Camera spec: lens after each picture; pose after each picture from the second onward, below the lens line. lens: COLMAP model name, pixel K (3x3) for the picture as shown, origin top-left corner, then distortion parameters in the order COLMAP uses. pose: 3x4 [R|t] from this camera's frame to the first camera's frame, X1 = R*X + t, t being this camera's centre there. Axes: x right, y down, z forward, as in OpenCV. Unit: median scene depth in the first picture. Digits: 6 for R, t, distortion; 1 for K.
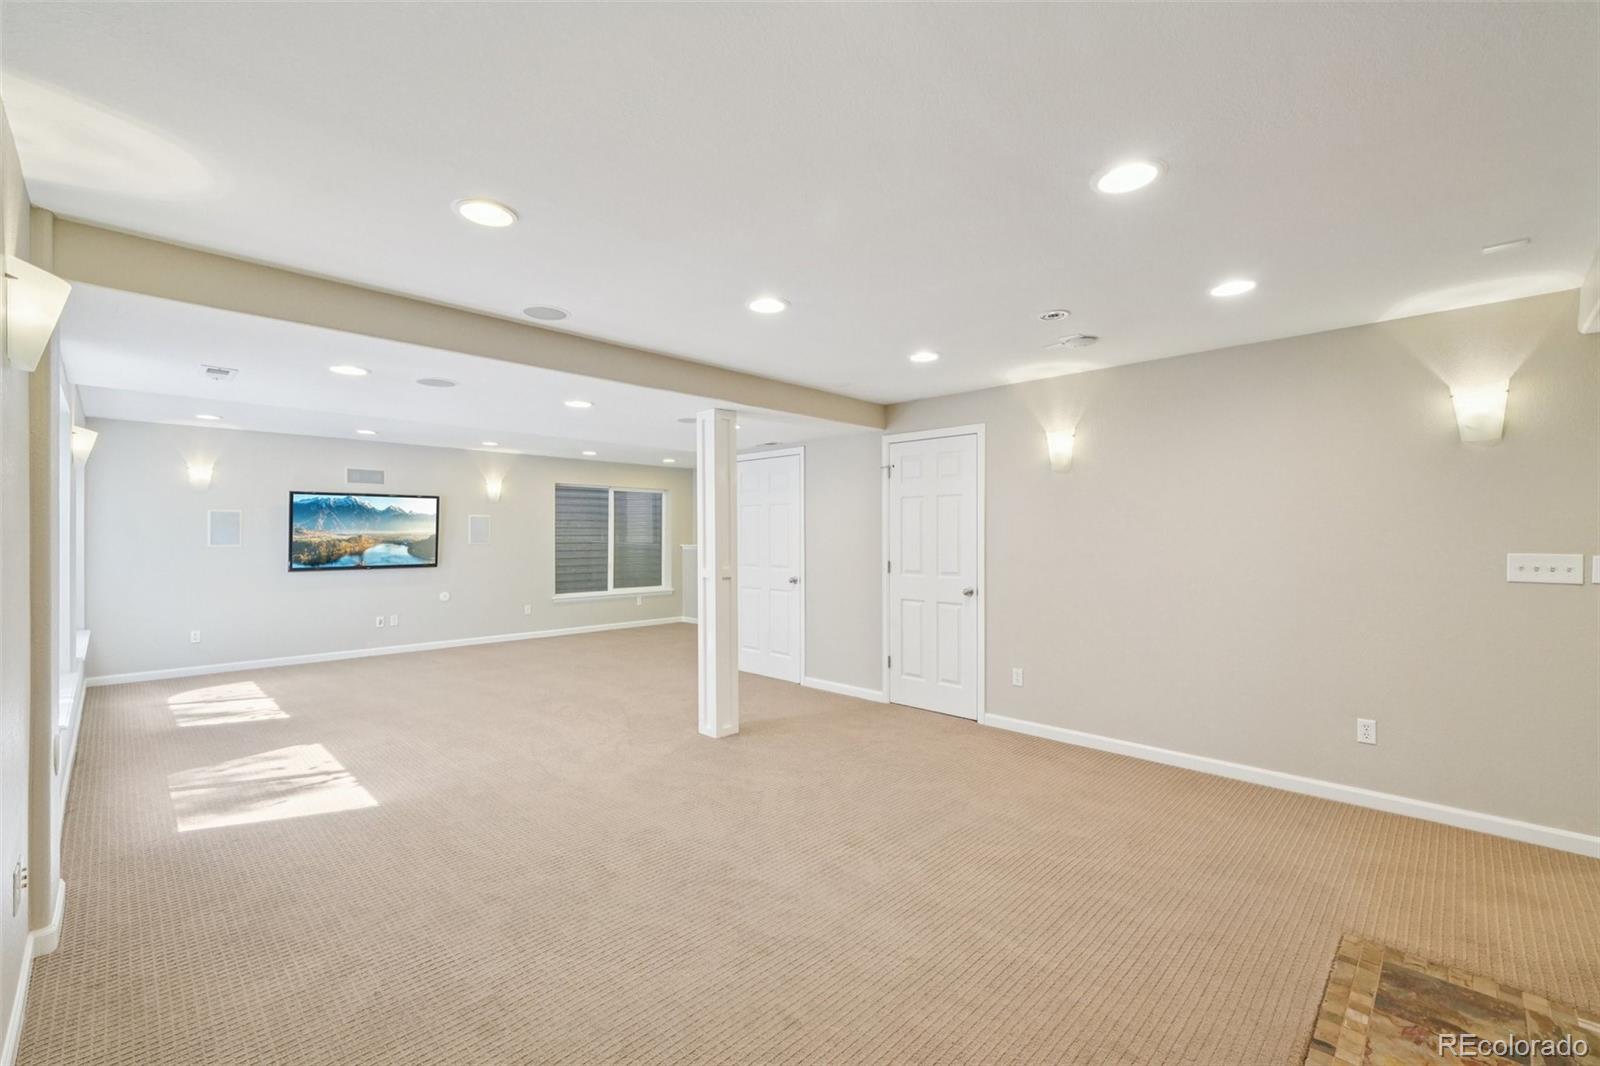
lens RADIAL K [[686.6, 0, 802.5], [0, 686.6, 538.8], [0, 0, 1]] dist [-0.002006, 0.002873]
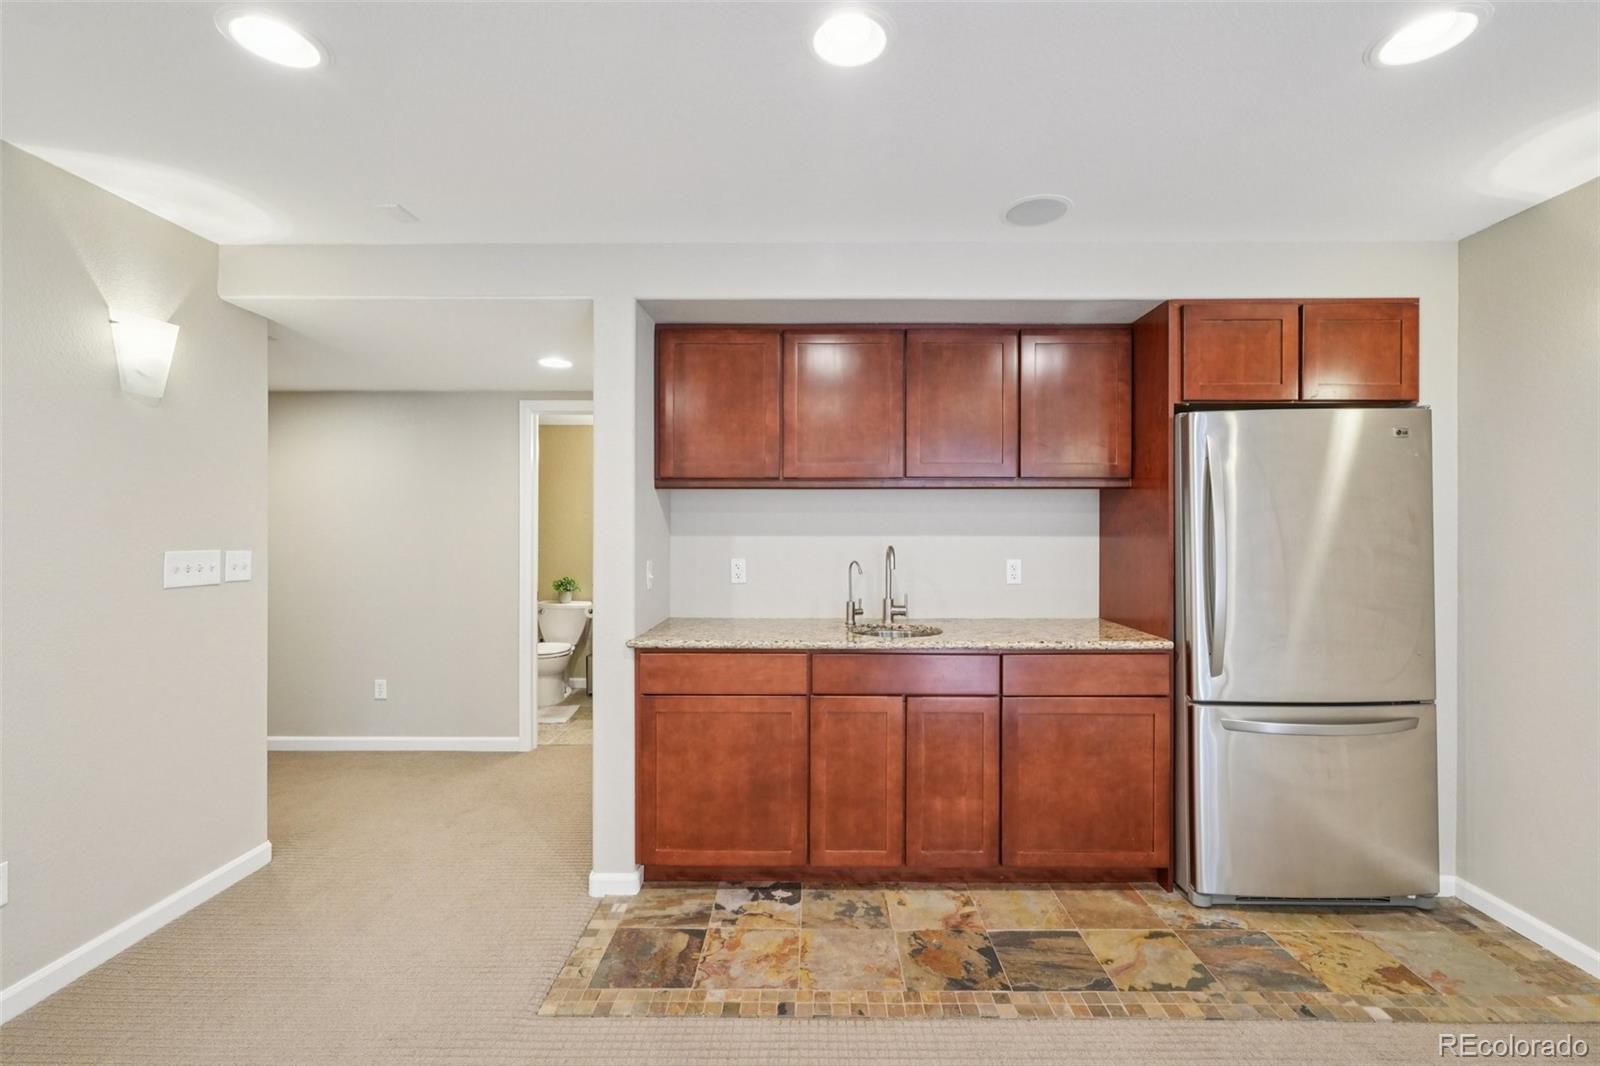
lens RADIAL K [[686.6, 0, 808.5], [0, 686.6, 533.8], [0, 0, 1]] dist [-0.002006, 0.002873]
pose [[-0.695531, -0.003863, 0.718486, -0.008655], [0.004059, 0.999948, 0.009306, -0.001549], [-0.718485, 0.009389, -0.695479, 0.597448]]
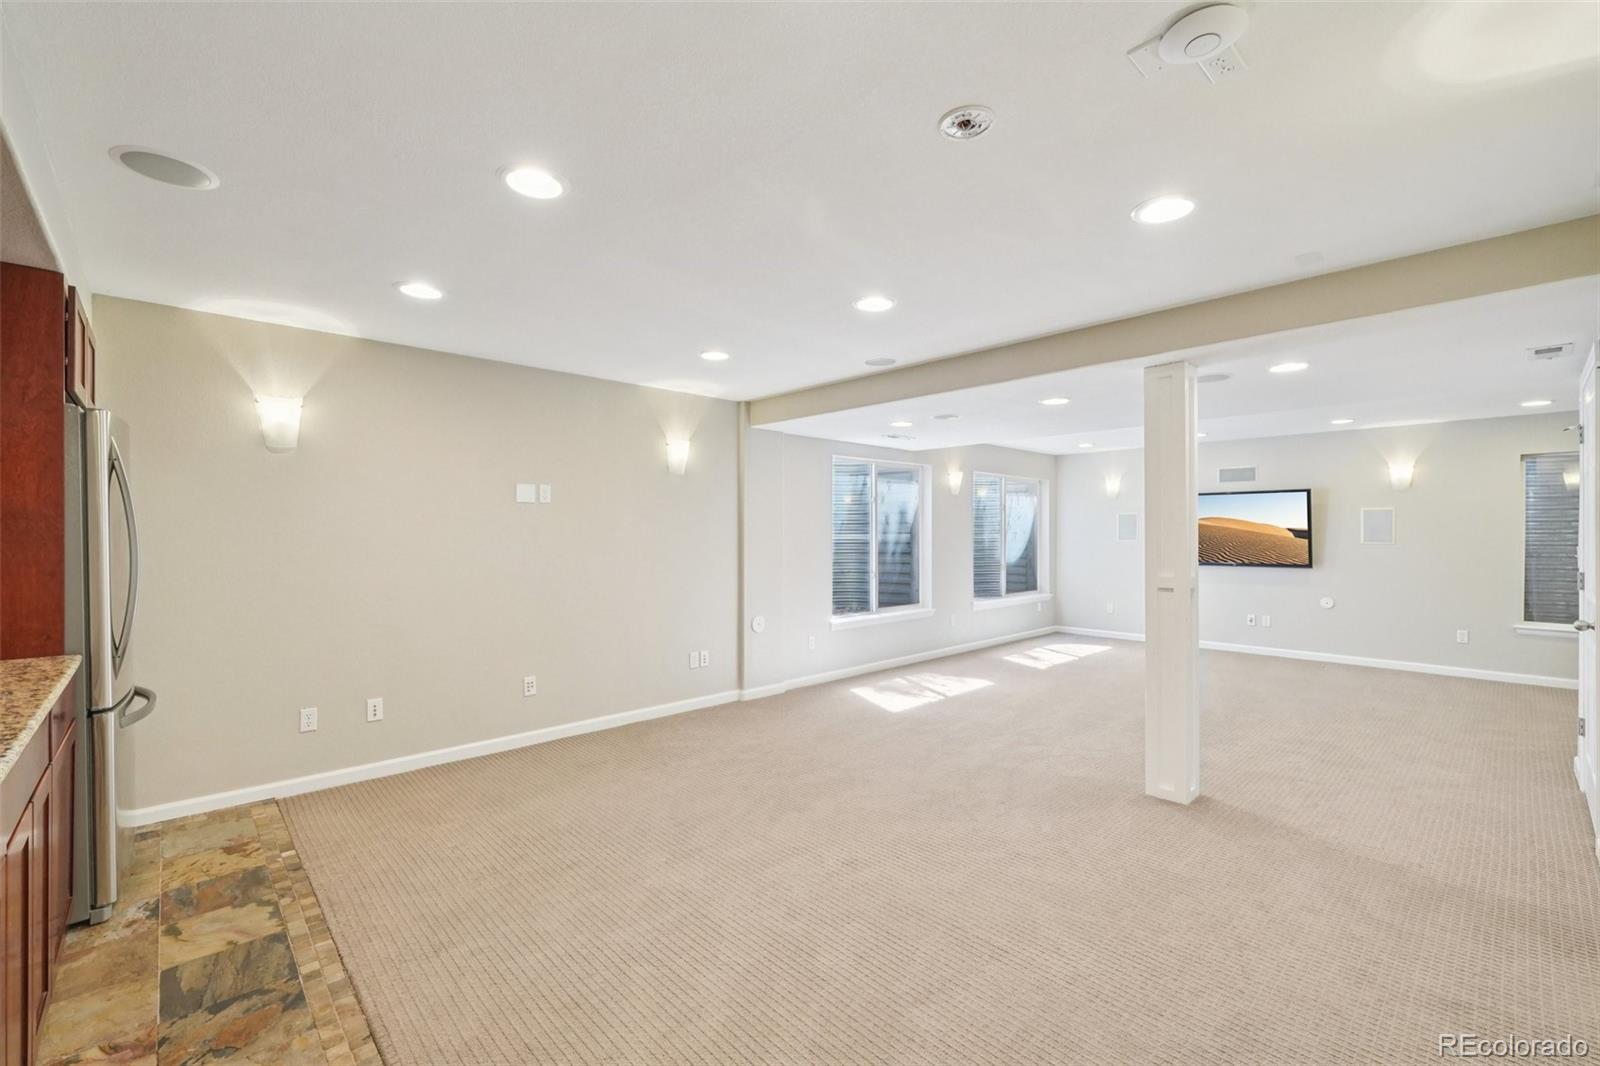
lens RADIAL K [[686.6, 0, 805.1], [0, 686.6, 518.0], [0, 0, 1]] dist [-0.002006, 0.002873]
pose [[-0.039423, -0.022202, -0.998976, 0.578062], [-0.006738, 0.999736, -0.021953, -0.000192], [0.999200, 0.005865, -0.039562, 0.559907]]
